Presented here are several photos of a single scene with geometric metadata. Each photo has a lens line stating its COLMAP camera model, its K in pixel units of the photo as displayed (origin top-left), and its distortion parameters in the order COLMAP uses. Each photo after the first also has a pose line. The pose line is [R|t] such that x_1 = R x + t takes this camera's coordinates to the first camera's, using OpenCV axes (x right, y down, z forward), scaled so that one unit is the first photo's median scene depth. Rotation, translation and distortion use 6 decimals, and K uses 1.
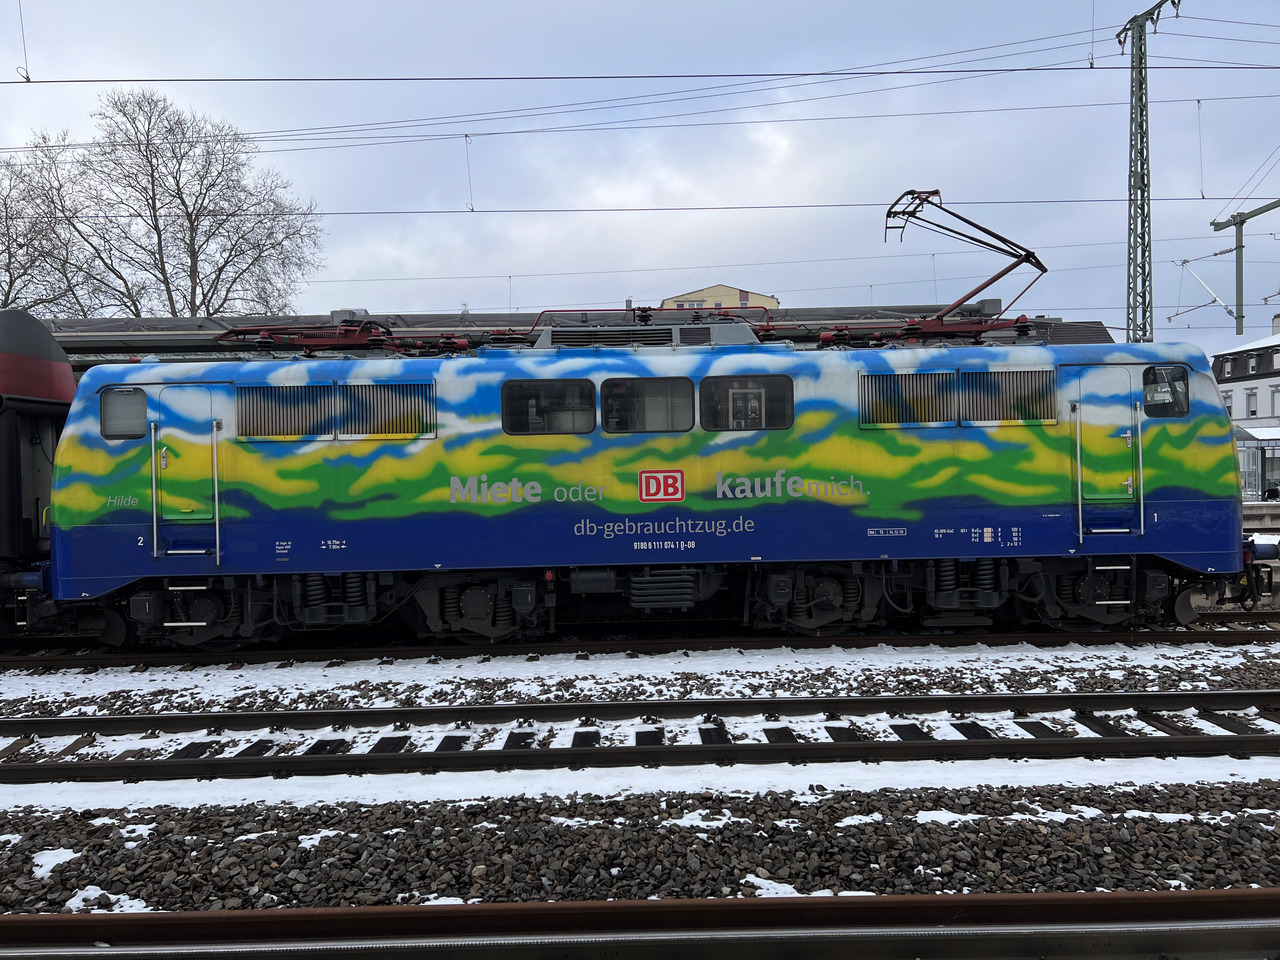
lens RADIAL K [[942.3, 0, 640.0], [0, 942.3, 480.0], [0, 0, 1]] dist [0.074922, -0.073105]
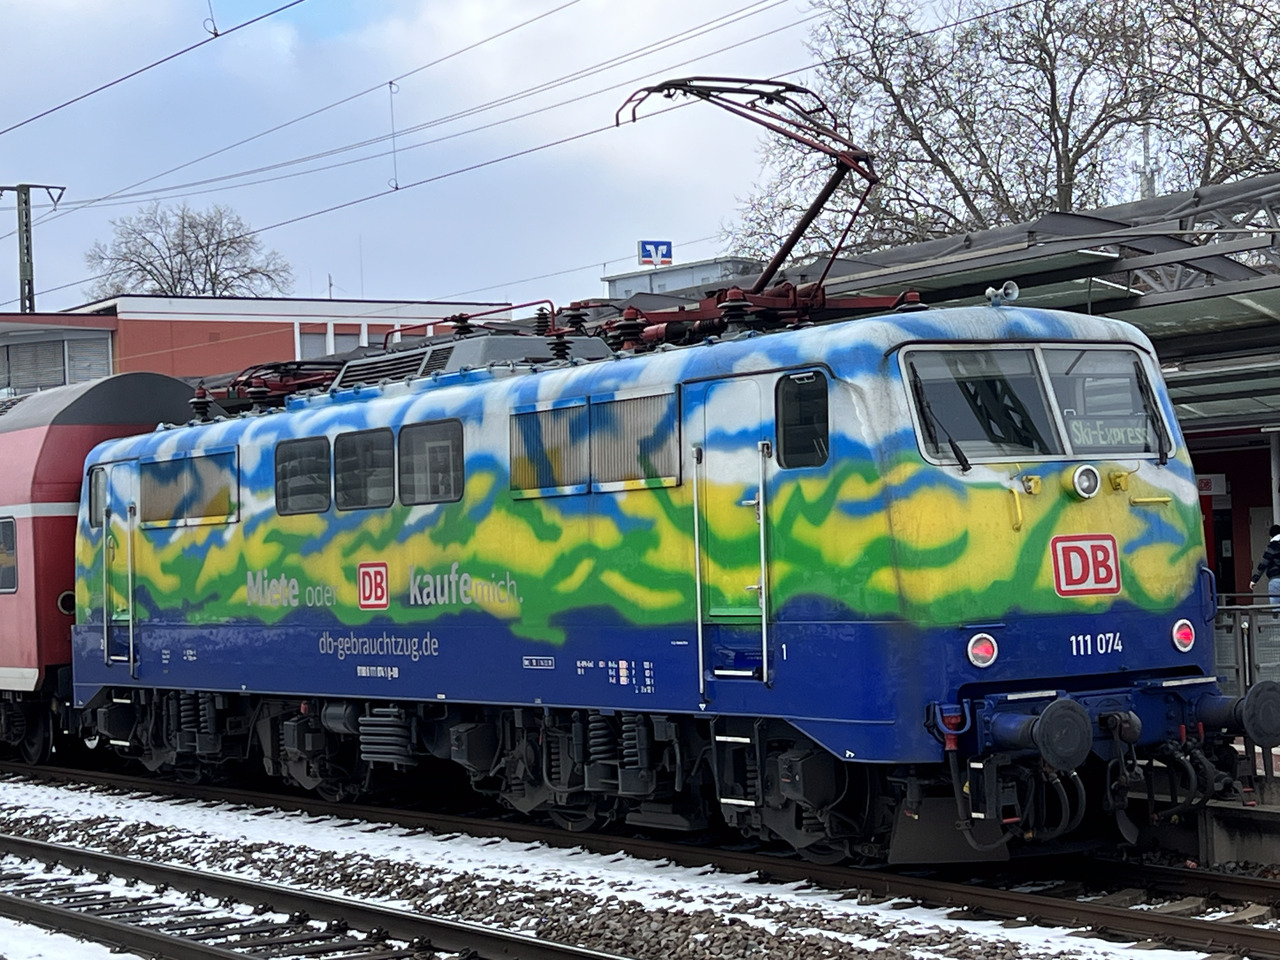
lens RADIAL K [[2674.8, 0, 662.4], [0, 2674.8, 483.3], [0, 0, 1]] dist [0.335132, -1.976501]
pose [[0.528253, -0.022874, -0.848779, 1.815523], [0.013995, 0.999736, -0.018232, -0.030228], [0.848972, -0.002248, 0.528434, 0.132605]]
